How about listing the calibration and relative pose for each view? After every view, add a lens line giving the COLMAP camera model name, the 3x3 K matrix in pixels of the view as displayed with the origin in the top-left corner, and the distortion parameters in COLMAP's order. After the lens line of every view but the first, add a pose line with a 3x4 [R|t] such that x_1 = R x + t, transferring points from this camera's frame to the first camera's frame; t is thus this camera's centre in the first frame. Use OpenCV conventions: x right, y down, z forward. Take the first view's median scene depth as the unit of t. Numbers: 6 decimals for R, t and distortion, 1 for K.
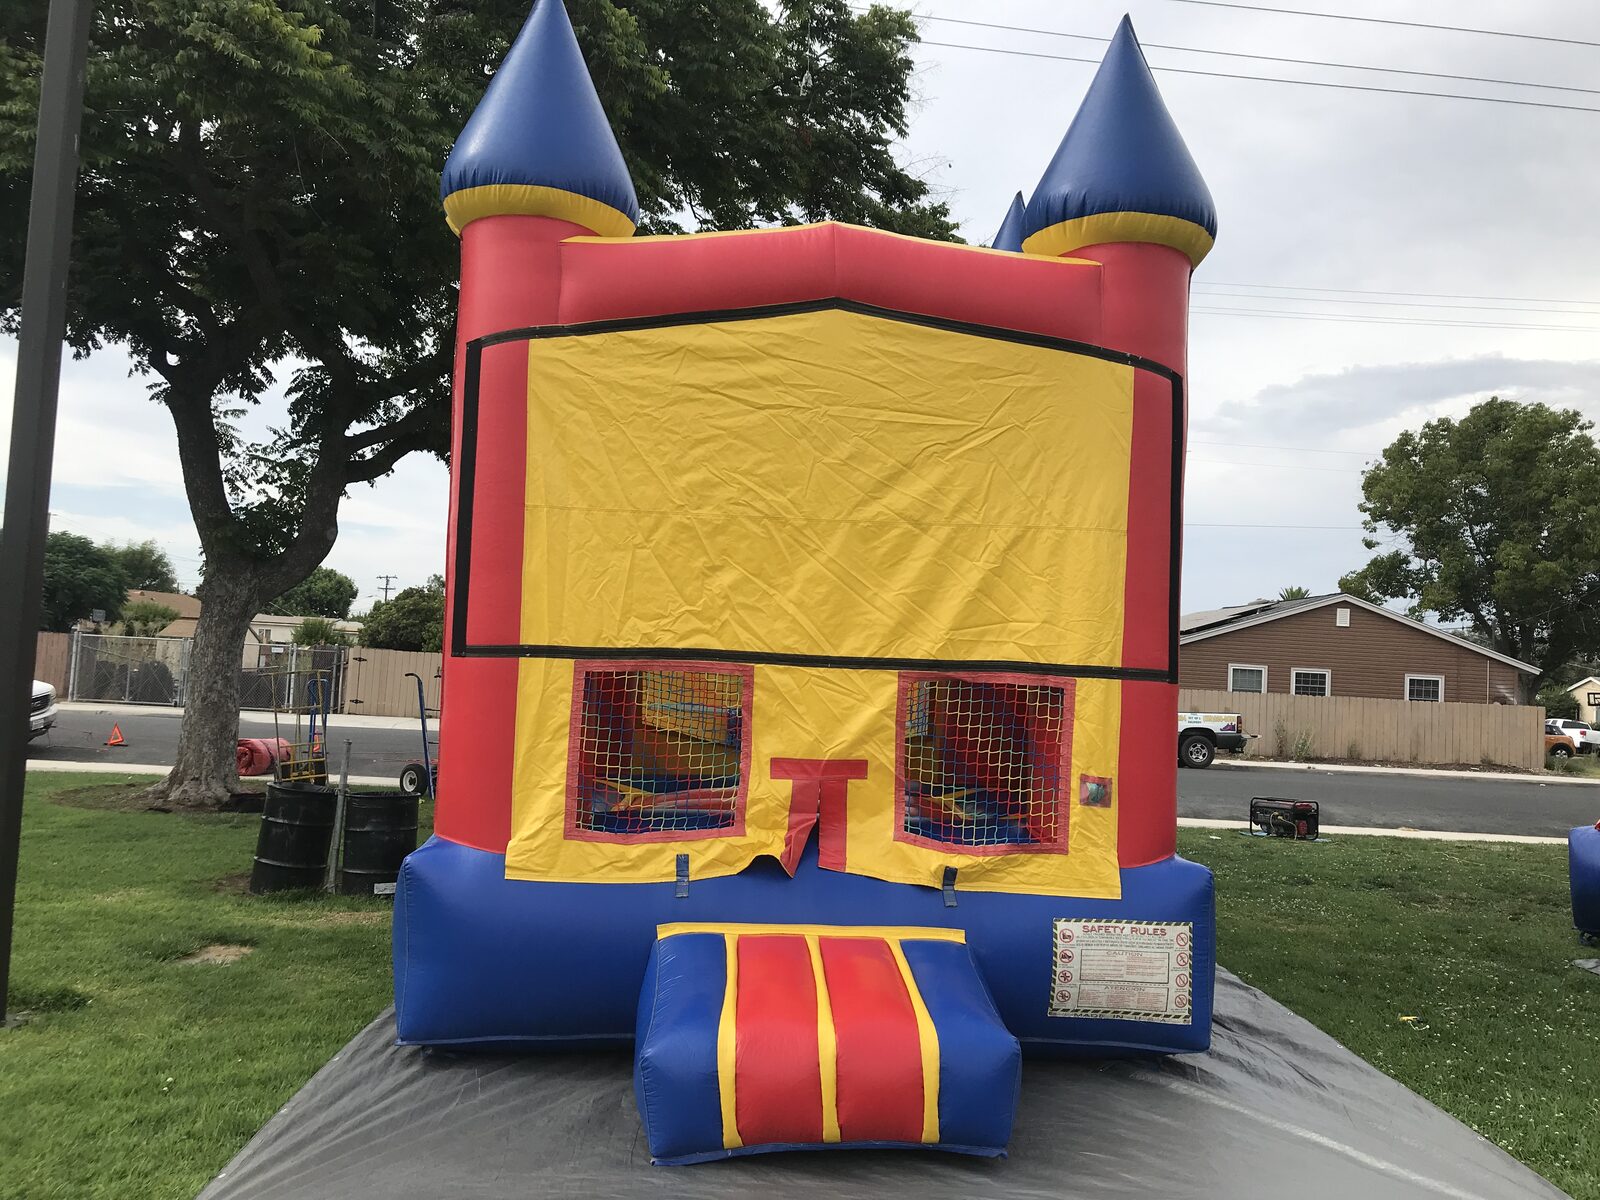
lens RADIAL K [[1357.6, 0, 827.2], [0, 1357.6, 584.9], [0, 0, 1]] dist [0.026402, -0.042848]
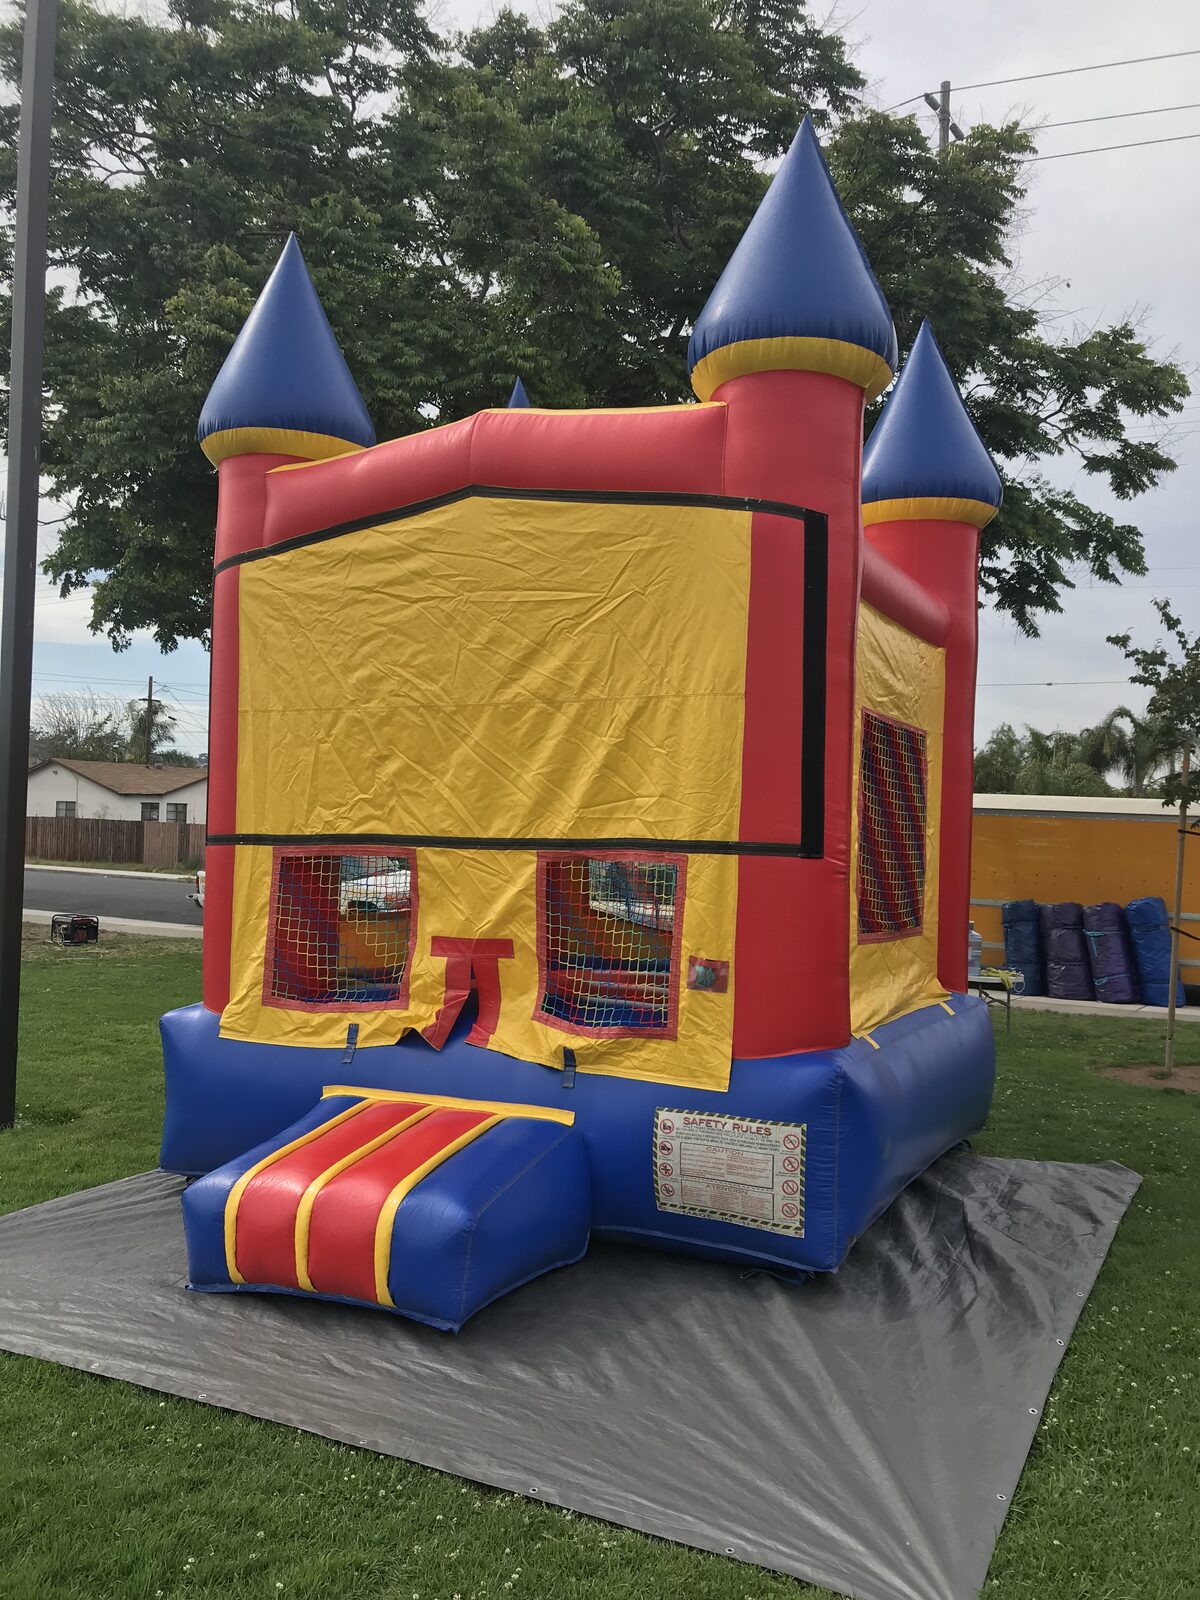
lens RADIAL K [[1357.6, 0, 595.2], [0, 1357.6, 807.9], [0, 0, 1]] dist [0.026402, -0.042848]
pose [[0.869736, -0.034061, -0.492340, 0.587472], [0.044409, 0.998970, 0.009339, 0.024636], [0.491515, -0.029986, 0.870353, 0.154963]]
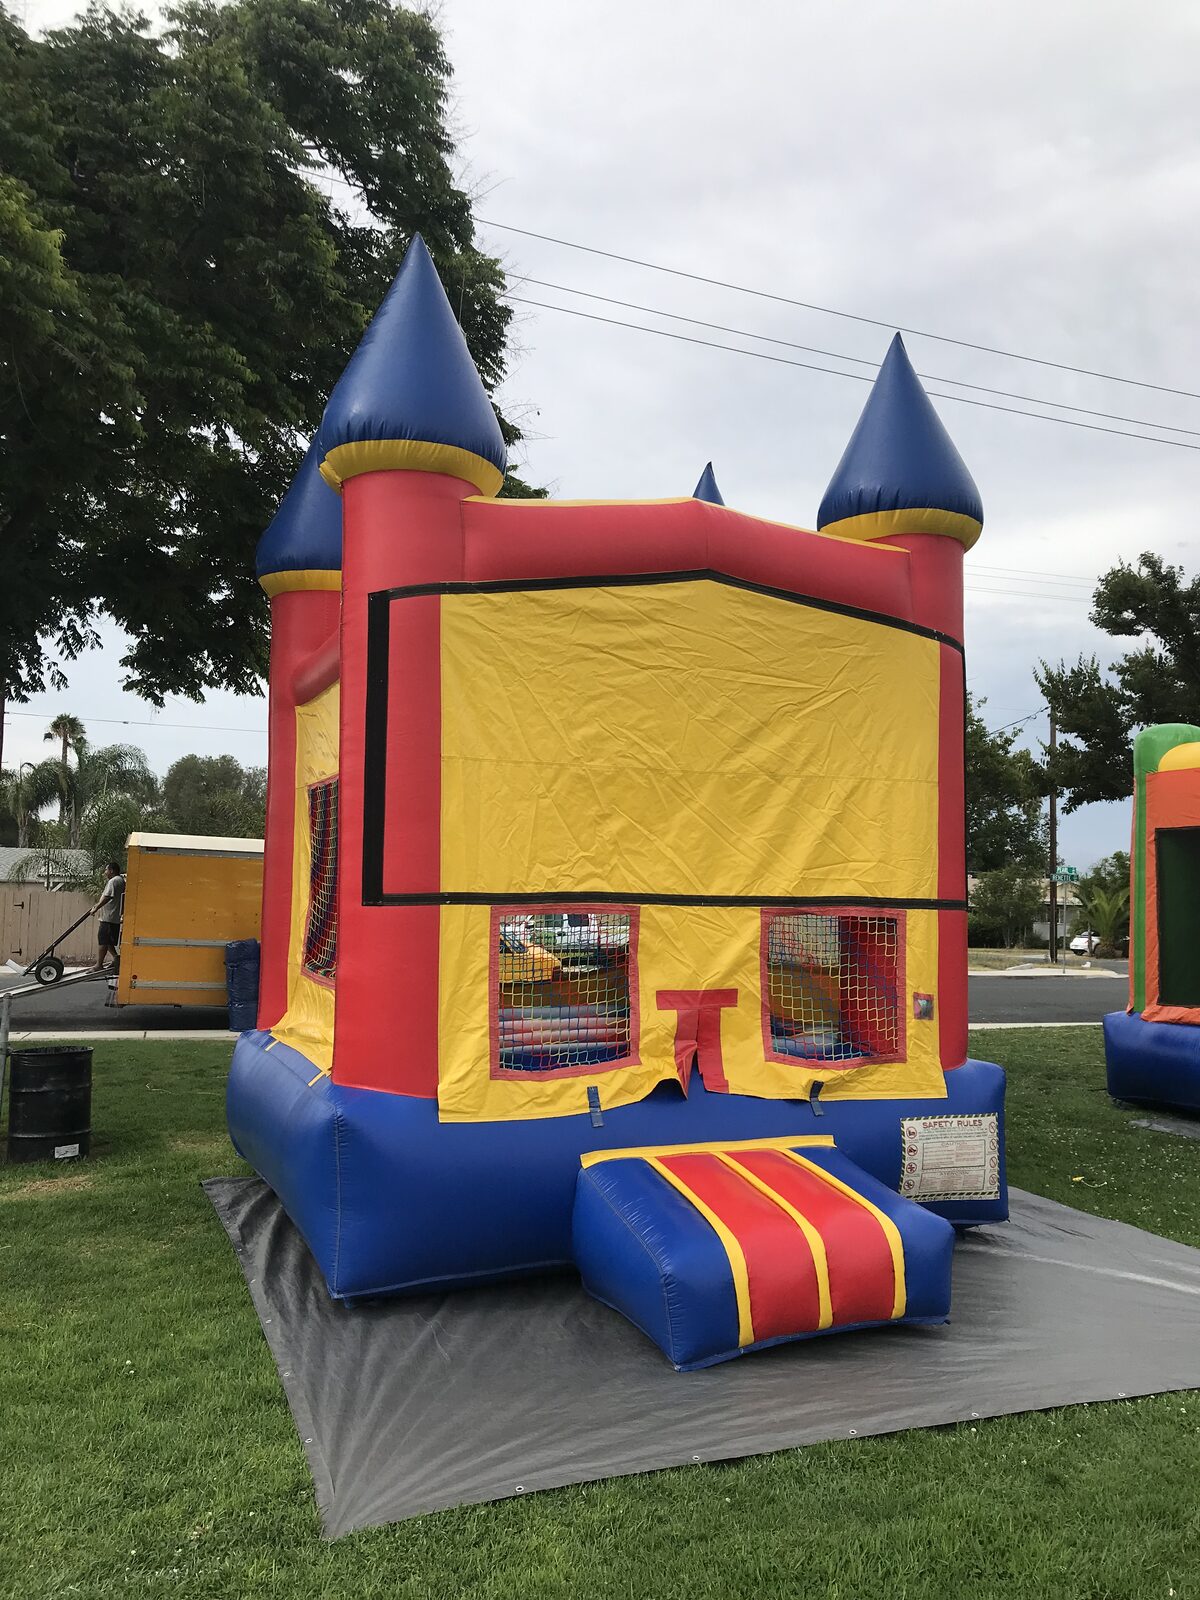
lens RADIAL K [[1357.6, 0, 629.9], [0, 1357.6, 793.1], [0, 0, 1]] dist [0.026402, -0.042848]
pose [[0.941641, -0.000061, 0.336619, -0.427939], [0.001623, 0.999989, -0.004360, -0.026079], [-0.336615, 0.004652, 0.941631, -0.012473]]
